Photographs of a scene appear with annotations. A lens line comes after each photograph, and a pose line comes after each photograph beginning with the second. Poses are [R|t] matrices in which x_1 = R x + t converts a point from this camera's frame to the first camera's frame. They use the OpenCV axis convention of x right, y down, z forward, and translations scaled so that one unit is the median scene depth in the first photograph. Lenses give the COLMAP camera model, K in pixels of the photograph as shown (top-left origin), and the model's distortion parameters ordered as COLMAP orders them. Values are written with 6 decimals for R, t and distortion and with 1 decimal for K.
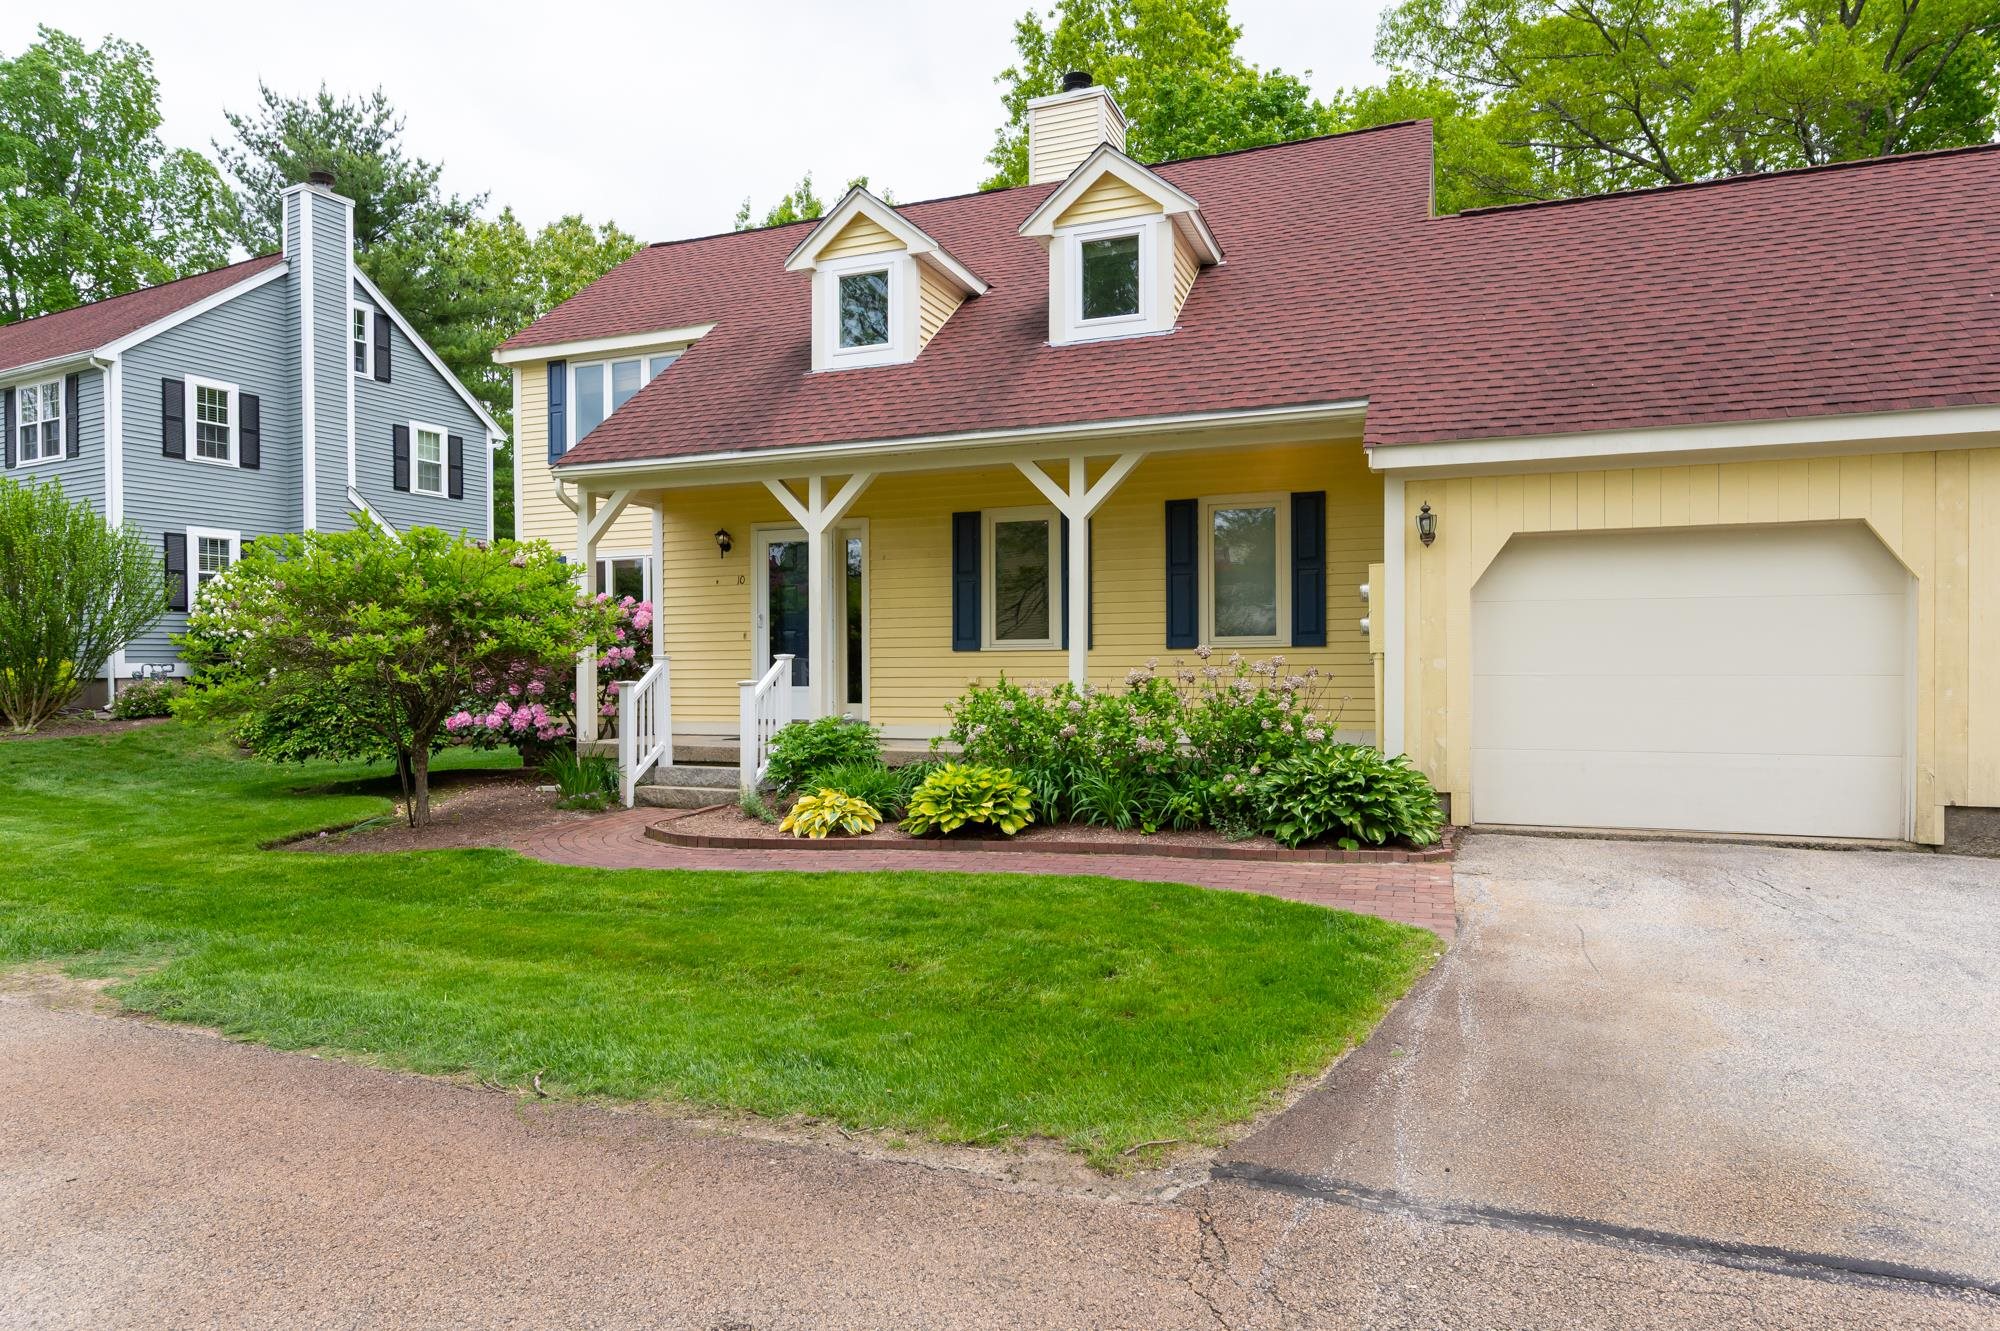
lens RADIAL K [[1139.3, 0, 1000.0], [0, 1139.3, 665.5], [0, 0, 1]] dist [-0.013893, -0.001575]
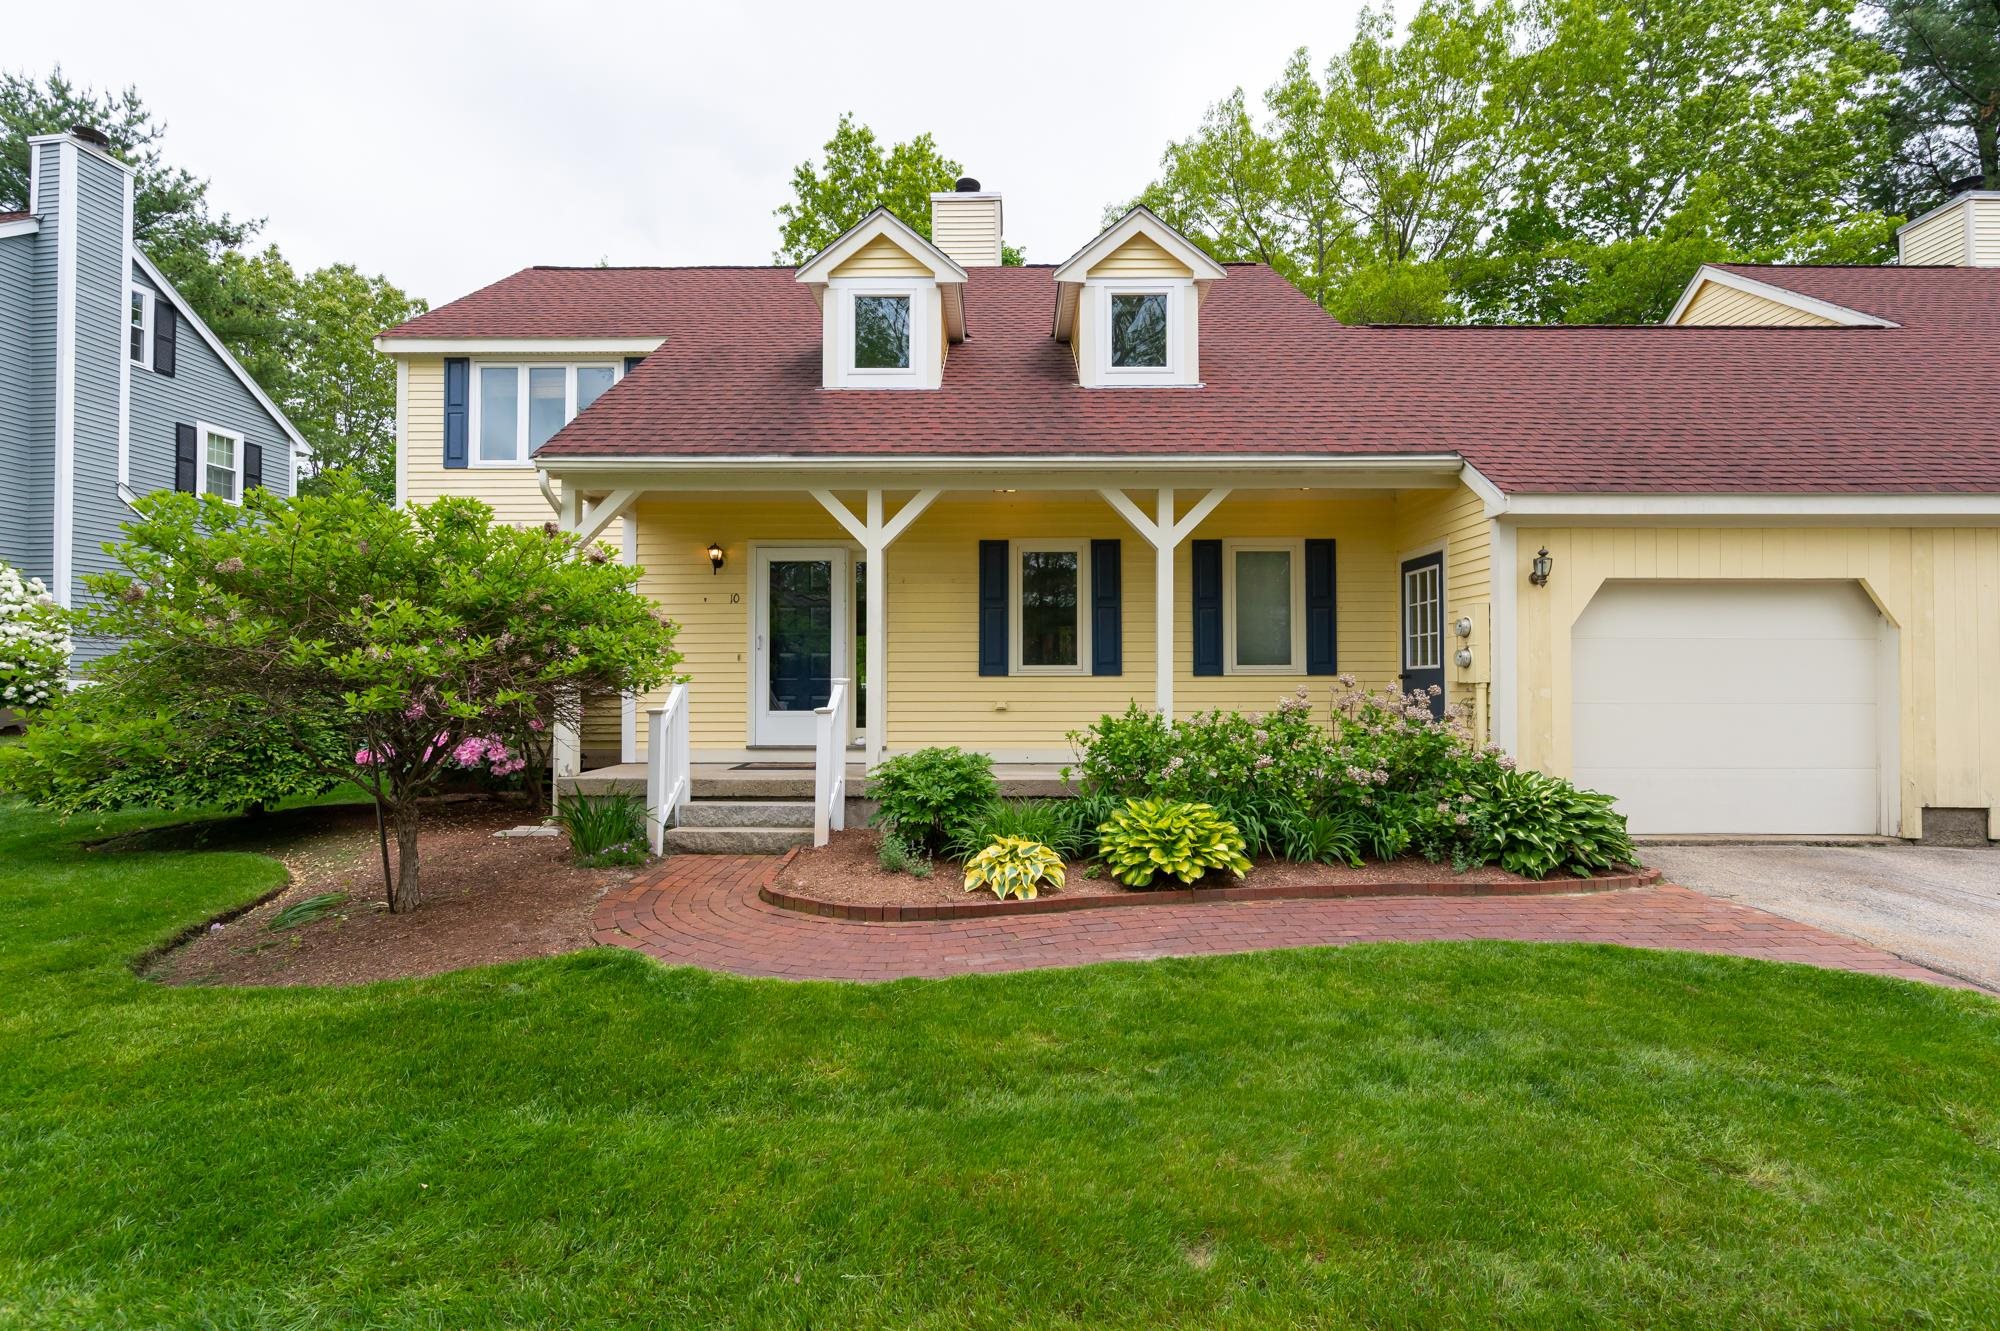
lens RADIAL K [[826.6, 0, 1000.0], [0, 826.6, 665.5], [0, 0, 1]] dist [-0.007560, 0.000684]
pose [[0.938649, 0.013464, 0.344610, -0.263495], [-0.005390, 0.999688, -0.024377, -0.003899], [-0.344831, 0.021024, 0.938429, 0.287228]]
